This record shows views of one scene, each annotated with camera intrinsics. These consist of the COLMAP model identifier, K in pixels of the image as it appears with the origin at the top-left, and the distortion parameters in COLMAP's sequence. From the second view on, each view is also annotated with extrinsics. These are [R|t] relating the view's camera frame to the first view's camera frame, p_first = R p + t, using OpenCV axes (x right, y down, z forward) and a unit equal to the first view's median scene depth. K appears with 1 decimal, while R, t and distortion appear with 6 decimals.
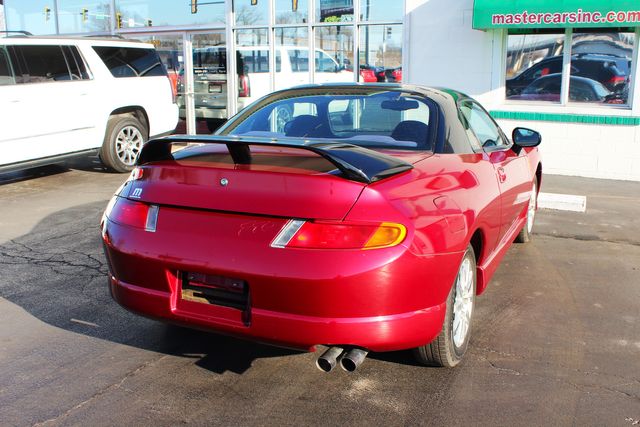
lens RADIAL K [[637.0, 0, 320.0], [0, 637.0, 213.5], [0, 0, 1]] dist [-0.140361, 0.150334]
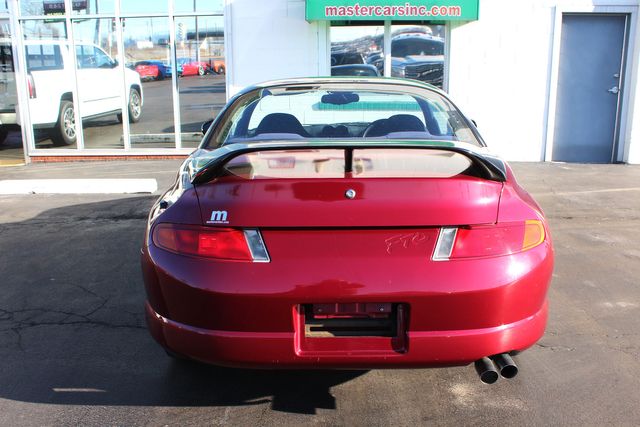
lens RADIAL K [[637.0, 0, 320.0], [0, 637.0, 213.5], [0, 0, 1]] dist [-0.140361, 0.150334]
pose [[0.911580, -0.101985, 0.398272, -0.165859], [0.097823, 0.994727, 0.030817, -0.016520], [-0.399315, 0.010868, 0.916749, 0.070321]]
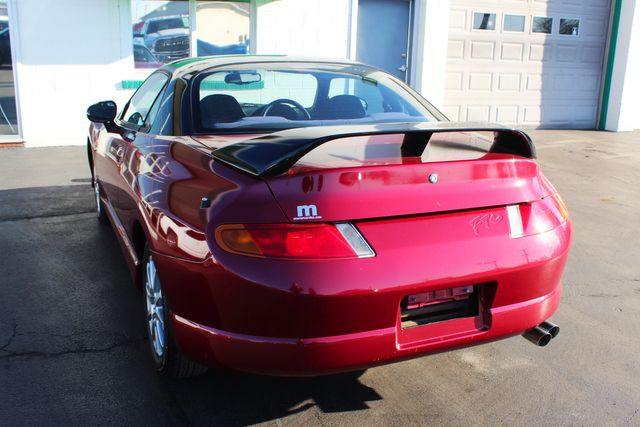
lens RADIAL K [[637.0, 0, 320.0], [0, 637.0, 213.5], [0, 0, 1]] dist [-0.140361, 0.150334]
pose [[0.660124, -0.180415, 0.729168, -0.271305], [0.140104, 0.983265, 0.116447, -0.037991], [-0.737975, 0.025290, 0.674354, 0.168645]]
